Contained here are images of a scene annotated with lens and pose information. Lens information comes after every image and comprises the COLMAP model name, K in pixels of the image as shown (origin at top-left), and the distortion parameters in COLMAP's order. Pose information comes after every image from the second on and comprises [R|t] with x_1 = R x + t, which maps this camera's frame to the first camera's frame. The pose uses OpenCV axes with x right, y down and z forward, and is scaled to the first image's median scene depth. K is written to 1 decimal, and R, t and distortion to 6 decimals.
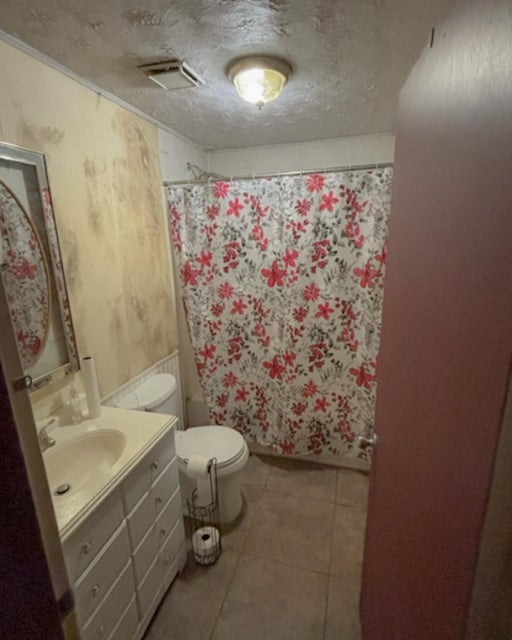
lens RADIAL K [[326.2, 0, 256.0], [0, 326.2, 320.0], [0, 0, 1]] dist [0.001384, 0.001922]
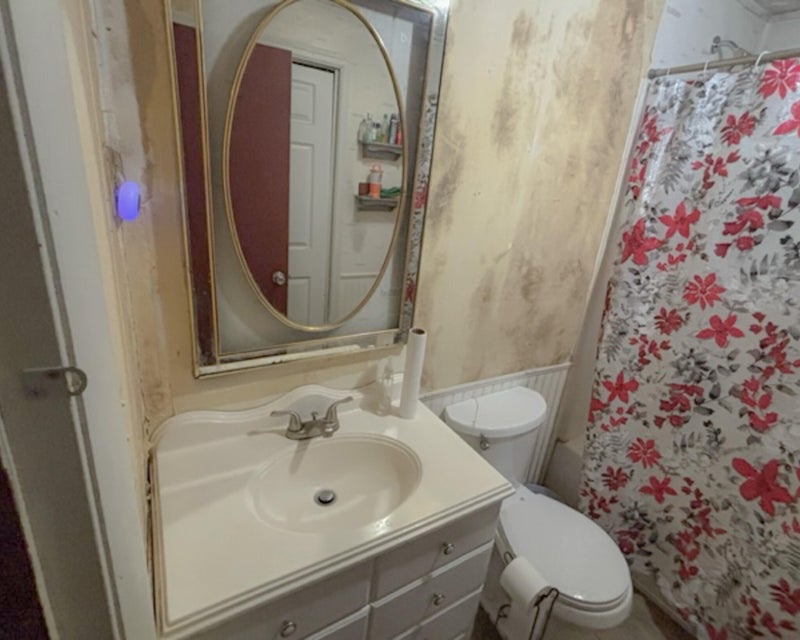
lens RADIAL K [[407.7, 0, 400.0], [0, 407.7, 320.0], [0, 0, 1]] dist [0.001384, 0.001922]
pose [[0.726128, 0.323226, -0.606846, -0.036426], [-0.282843, 0.944895, 0.164843, -0.018857], [0.626688, 0.051945, 0.777537, 0.222110]]
